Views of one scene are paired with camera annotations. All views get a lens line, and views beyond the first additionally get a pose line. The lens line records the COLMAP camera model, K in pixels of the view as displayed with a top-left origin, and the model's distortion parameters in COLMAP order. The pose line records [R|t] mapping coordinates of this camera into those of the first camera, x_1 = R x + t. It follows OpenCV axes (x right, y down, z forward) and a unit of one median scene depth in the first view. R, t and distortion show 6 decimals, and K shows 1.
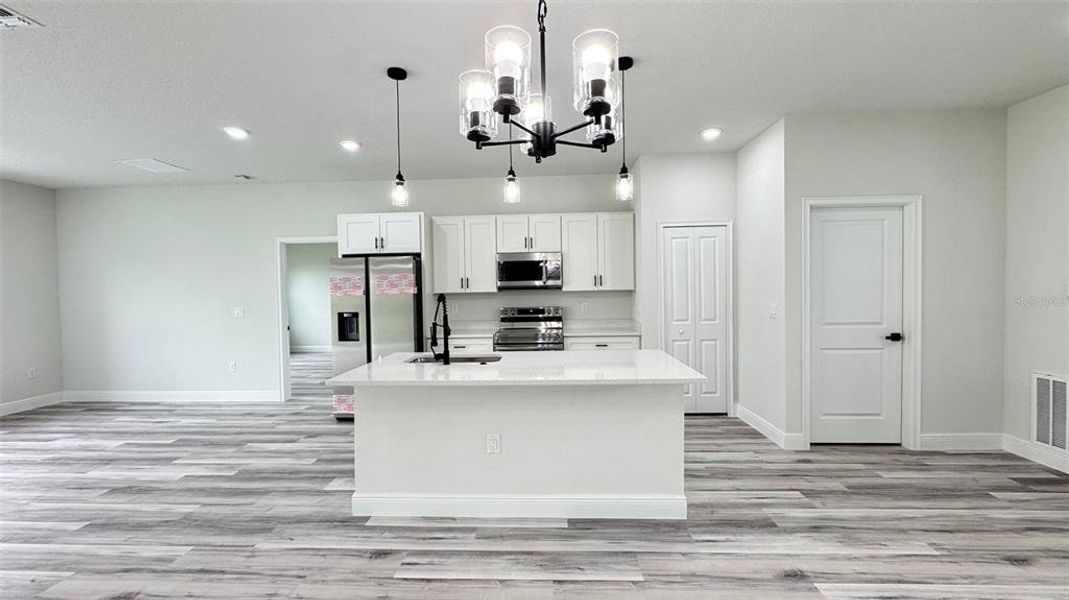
lens RADIAL K [[429.2, 0, 533.6], [0, 429.2, 298.6], [0, 0, 1]] dist [-0.002460, -0.000044]
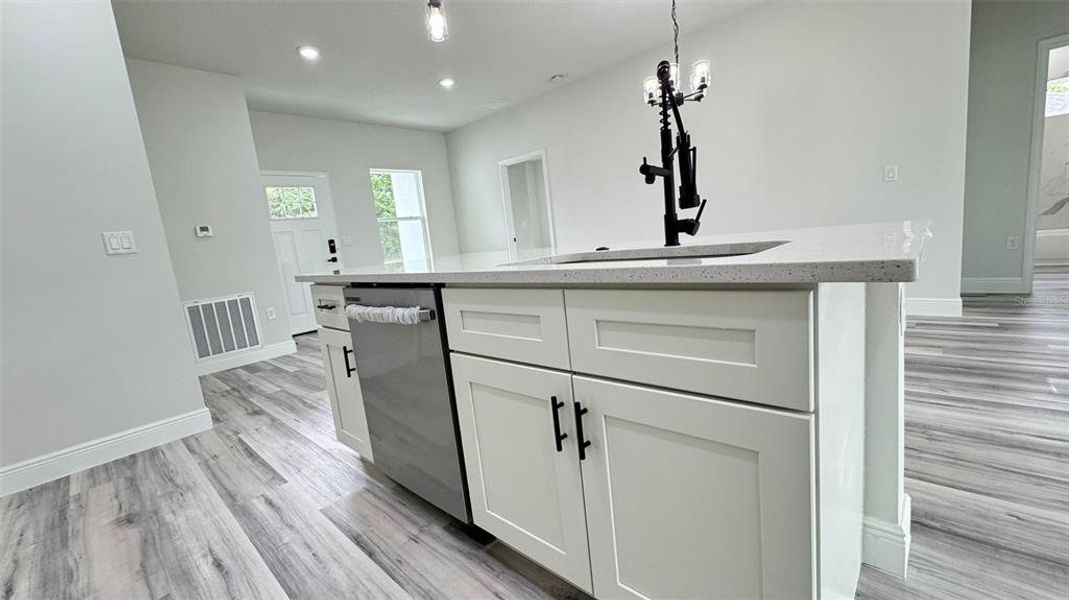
lens RADIAL K [[429.2, 0, 533.6], [0, 429.2, 298.6], [0, 0, 1]] dist [-0.002460, -0.000044]
pose [[-0.761744, 0.001479, 0.647876, -0.333095], [0.132777, 0.979128, 0.153879, 0.102420], [-0.634126, 0.203240, -0.746042, 1.247606]]
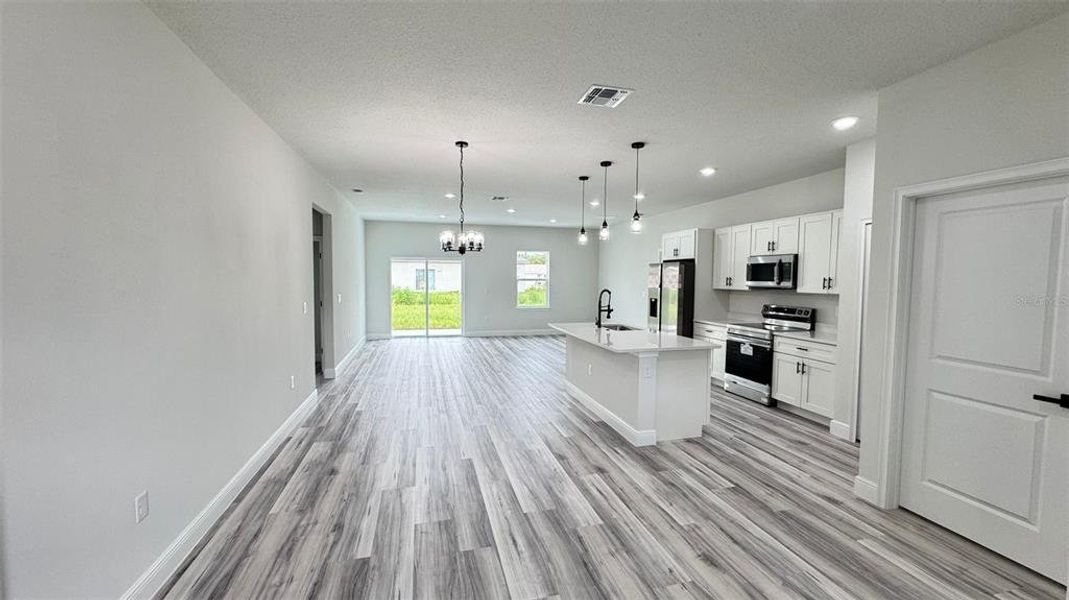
lens RADIAL K [[429.2, 0, 533.6], [0, 429.2, 298.6], [0, 0, 1]] dist [-0.002460, -0.000044]
pose [[0.298233, 0.067804, -0.952082, 1.266663], [-0.036775, 0.997549, 0.059523, -0.060793], [0.953784, 0.017261, 0.299995, 0.153083]]
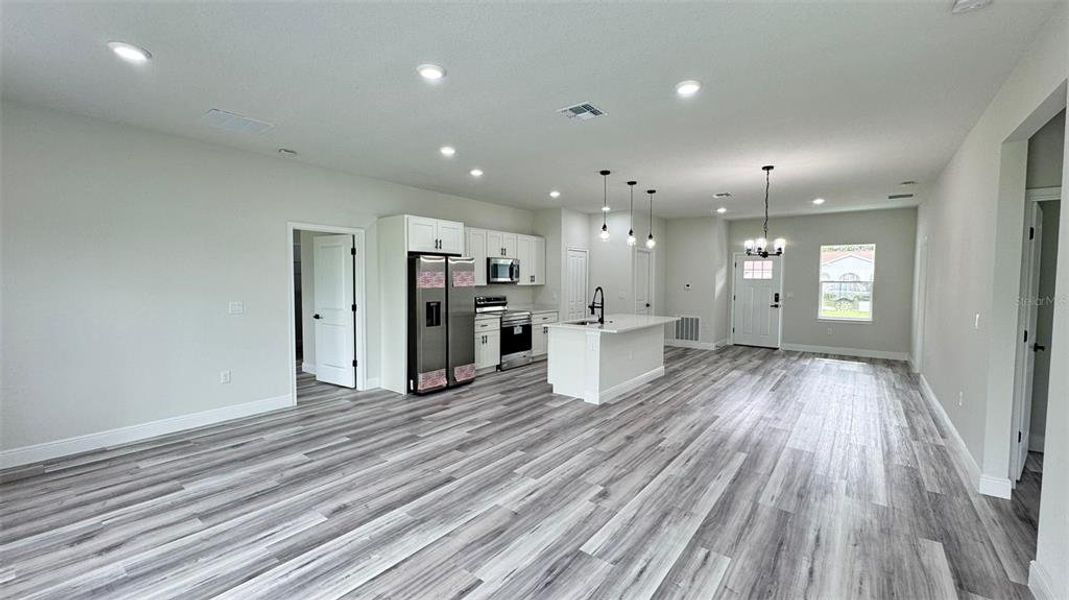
lens RADIAL K [[429.2, 0, 533.6], [0, 429.2, 298.6], [0, 0, 1]] dist [-0.002460, -0.000044]
pose [[0.570574, -0.016785, 0.821075, -1.705461], [0.005362, 0.999846, 0.016713, 0.006350], [-0.821229, -0.005133, 0.570576, 0.132612]]
